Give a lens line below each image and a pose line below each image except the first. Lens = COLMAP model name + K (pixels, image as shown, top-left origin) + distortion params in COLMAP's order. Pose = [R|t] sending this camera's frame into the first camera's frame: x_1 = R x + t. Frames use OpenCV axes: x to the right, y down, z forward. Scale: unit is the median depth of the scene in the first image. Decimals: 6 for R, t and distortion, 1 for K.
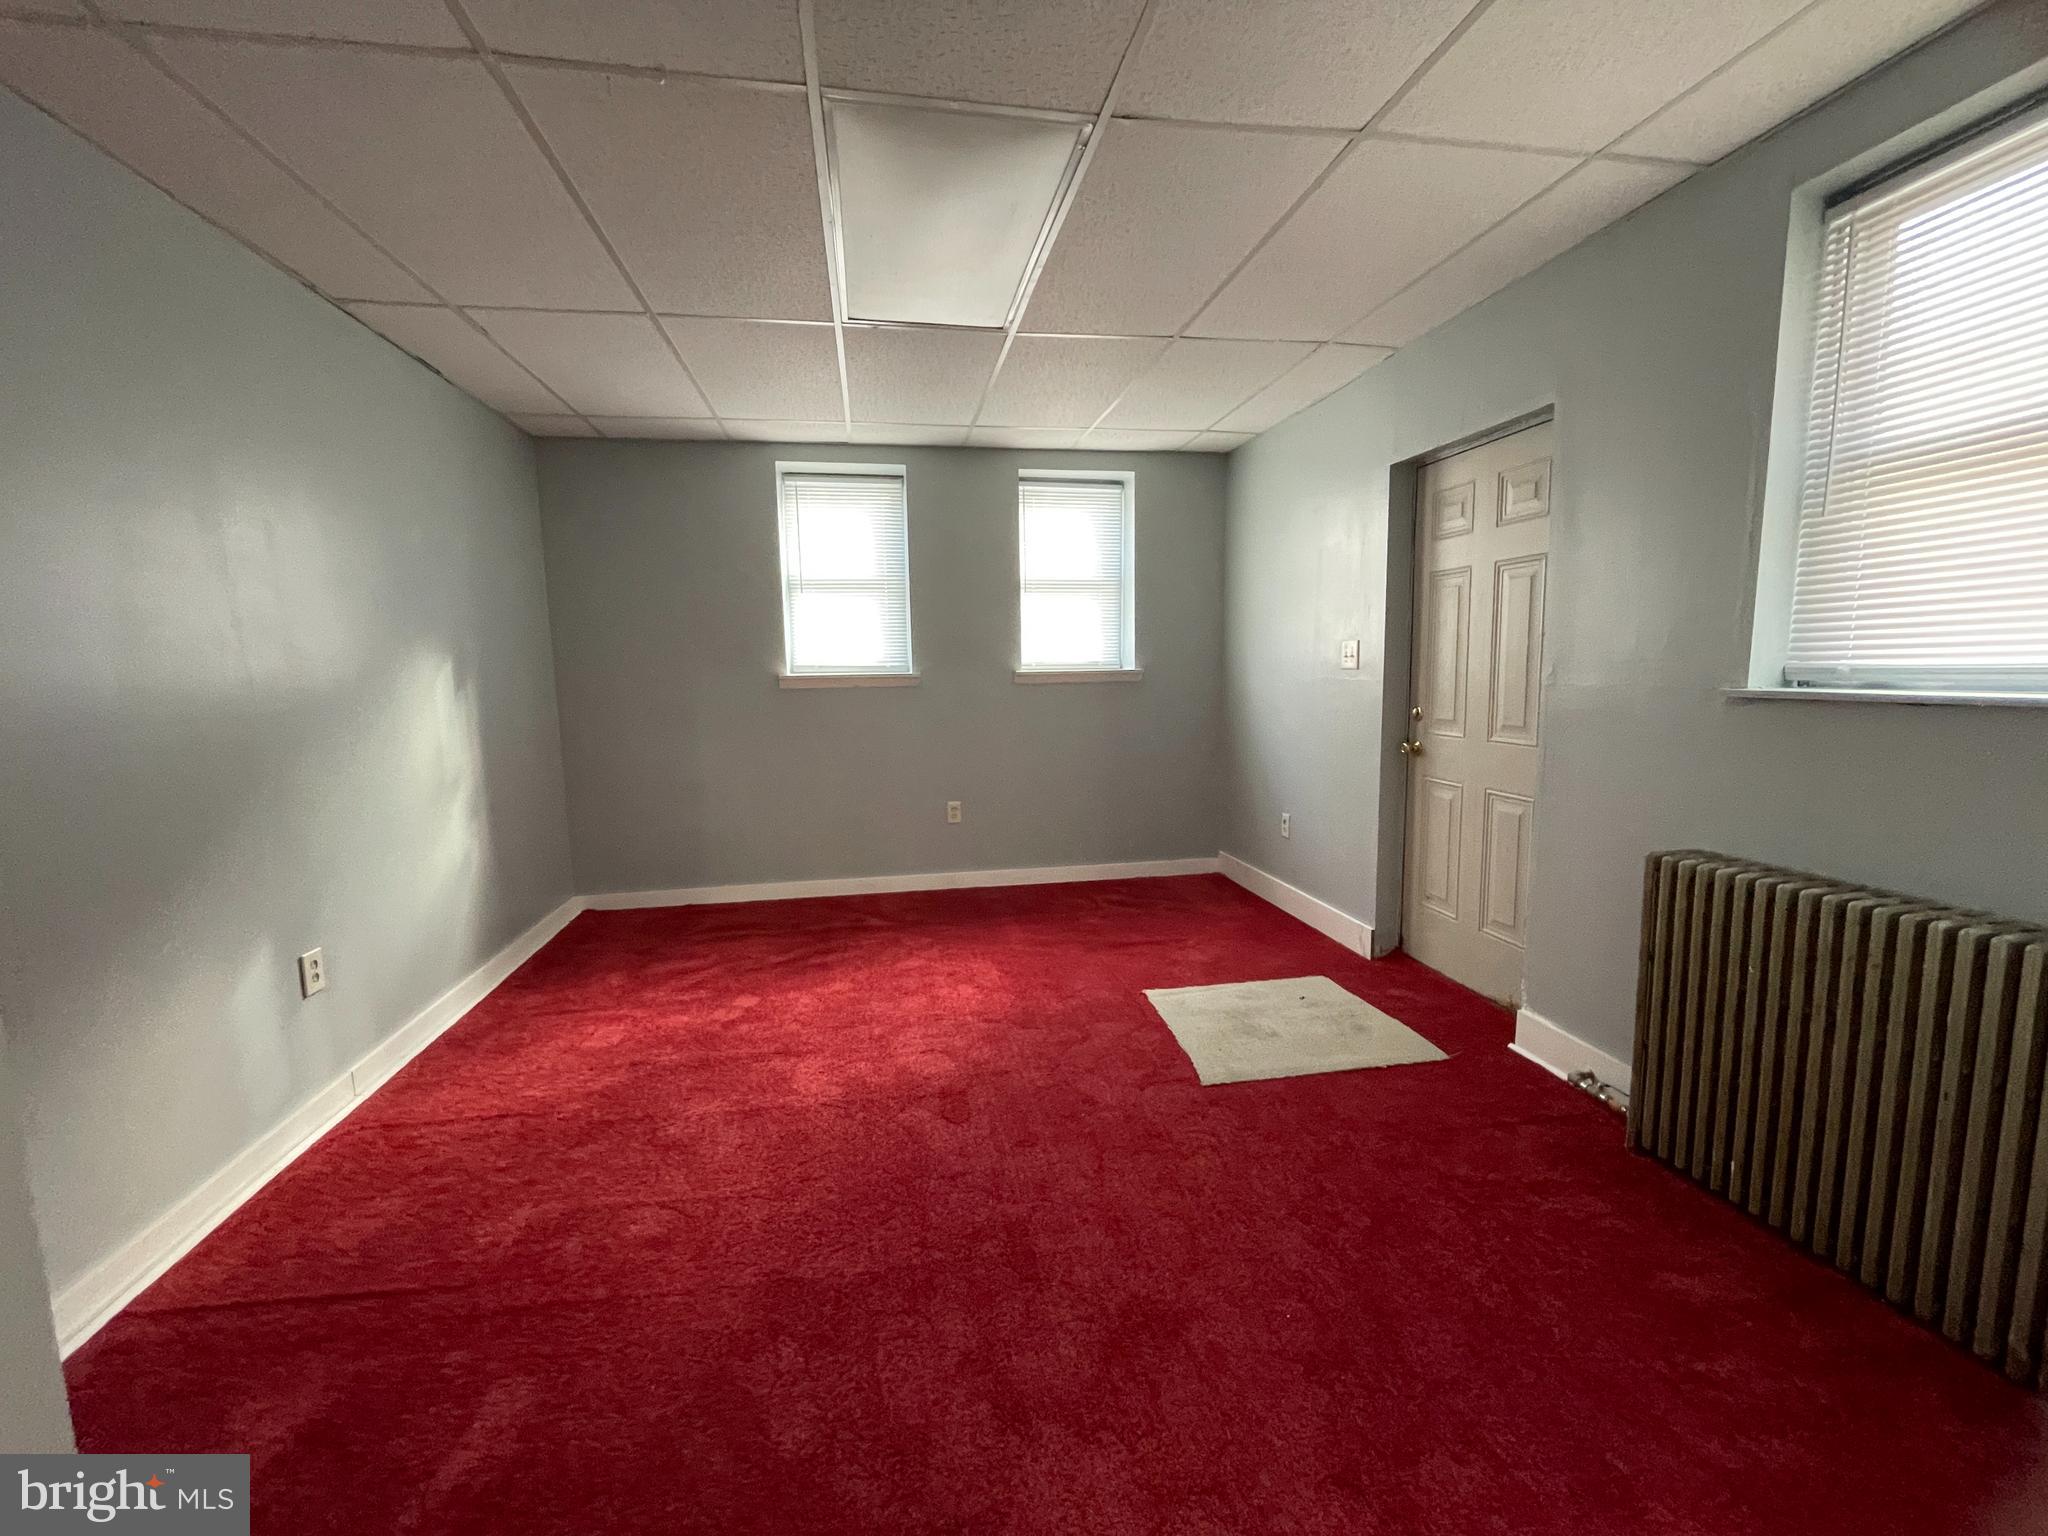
lens RADIAL K [[833.8, 0, 1018.2], [0, 833.8, 766.6], [0, 0, 1]] dist [-0.002904, -0.000111]
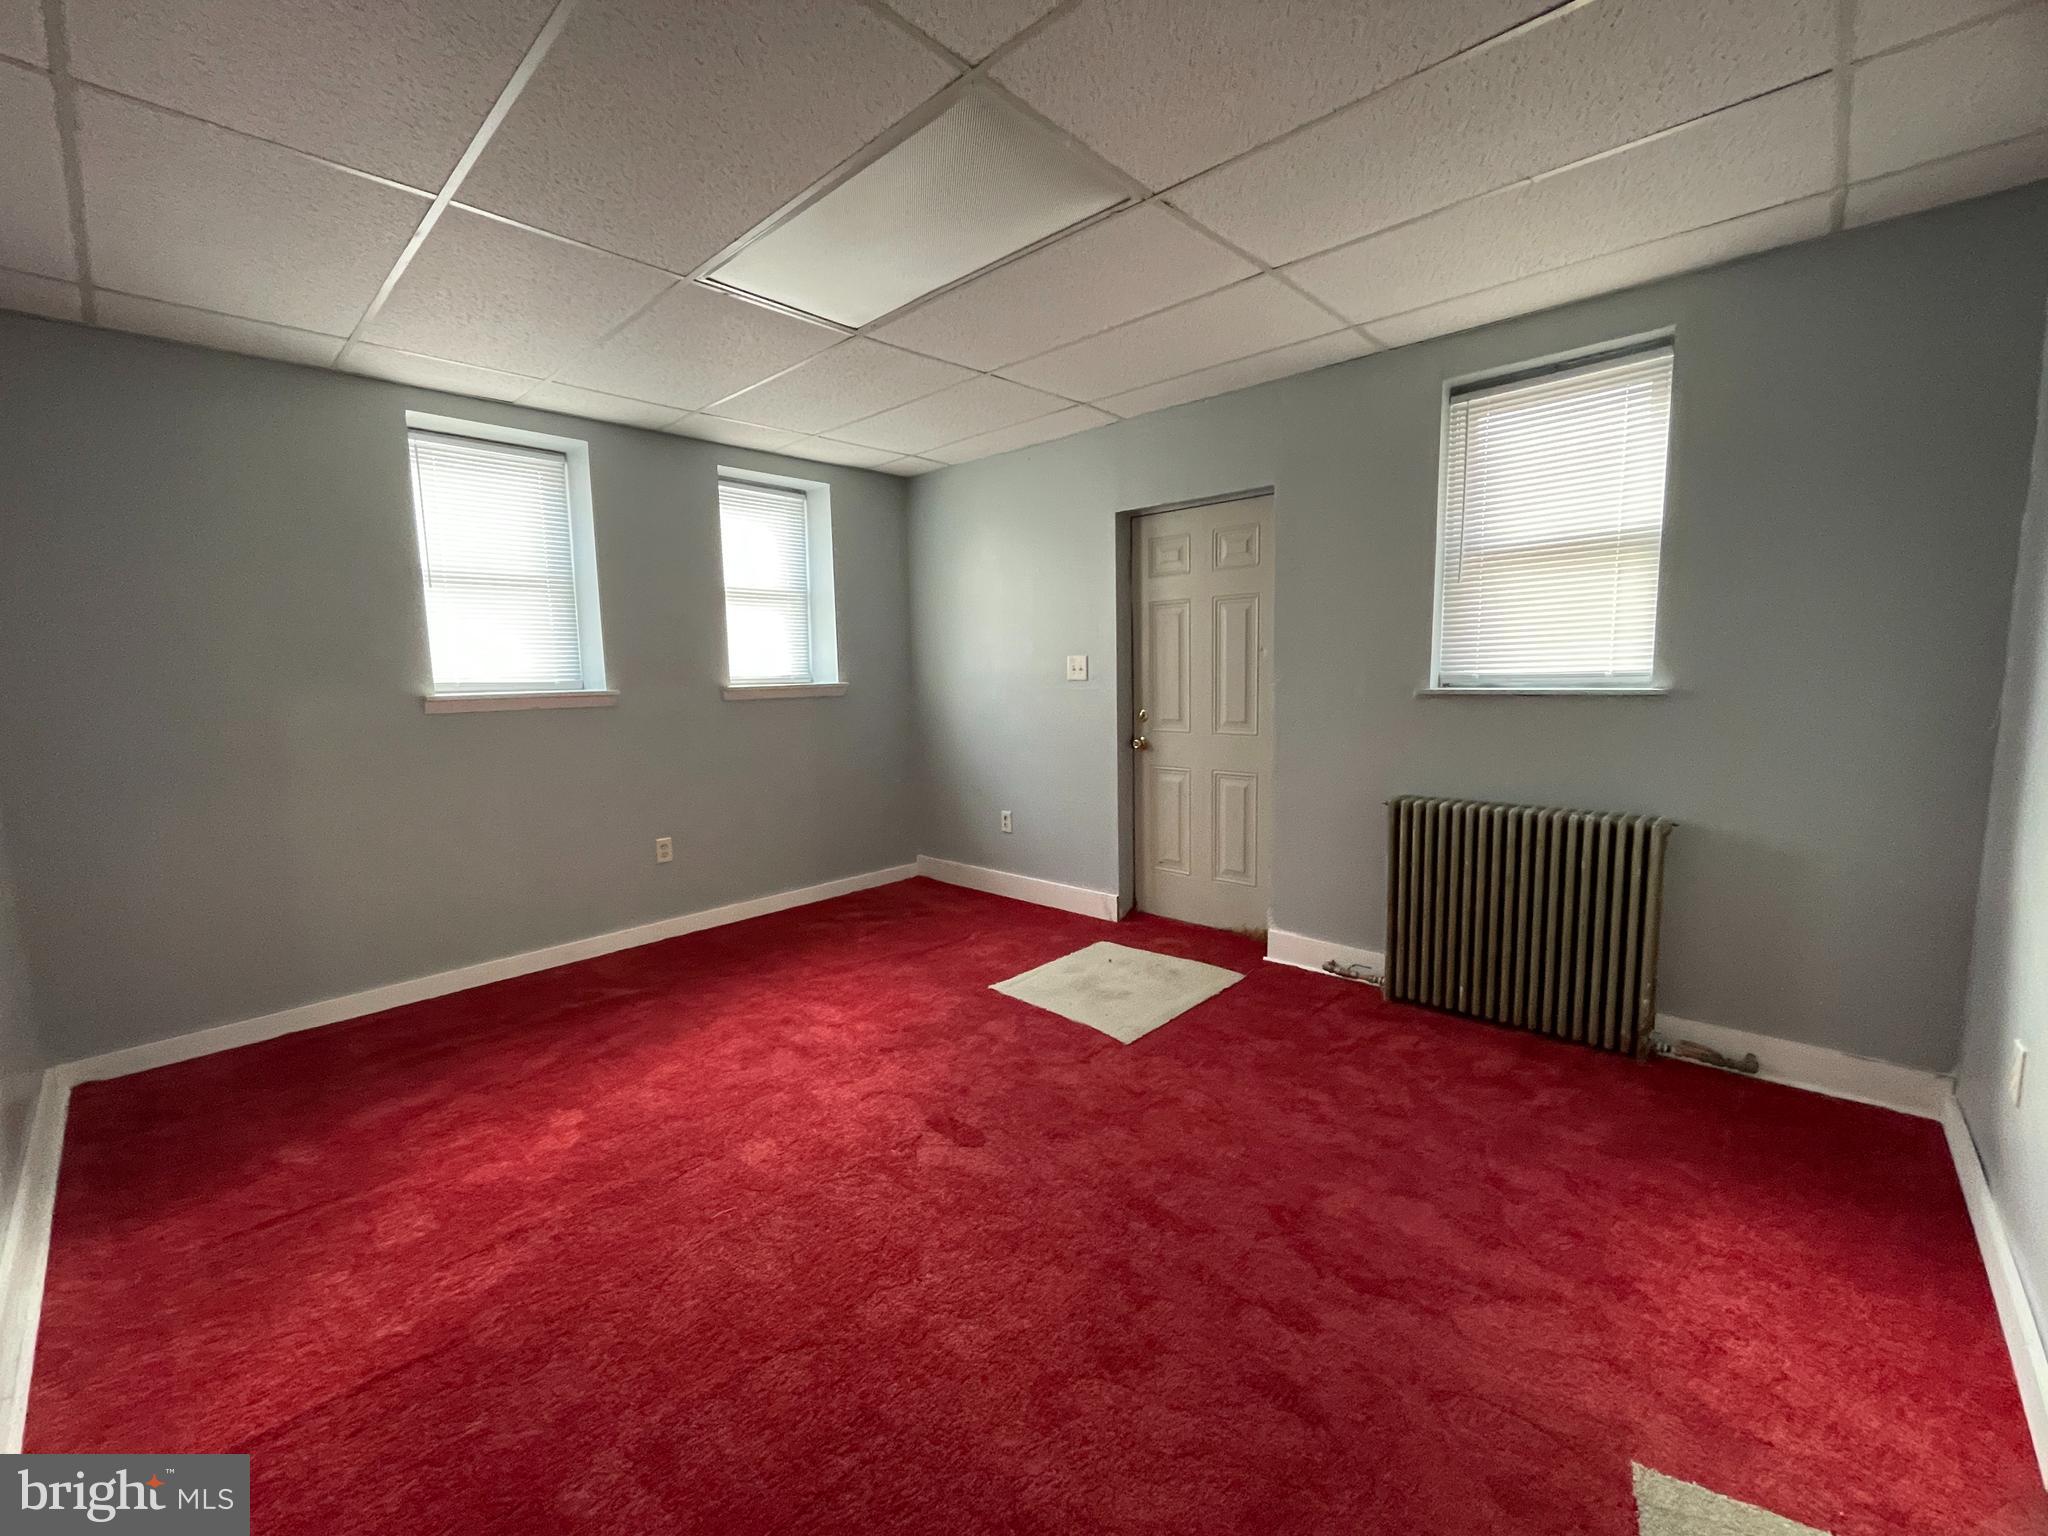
lens RADIAL K [[833.8, 0, 1013.8], [0, 833.8, 767.4], [0, 0, 1]] dist [-0.002904, -0.000111]
pose [[0.802396, -0.071163, 0.592533, -0.408676], [0.081011, 0.996663, 0.009996, -0.014815], [-0.591268, 0.039981, 0.805484, 0.117817]]
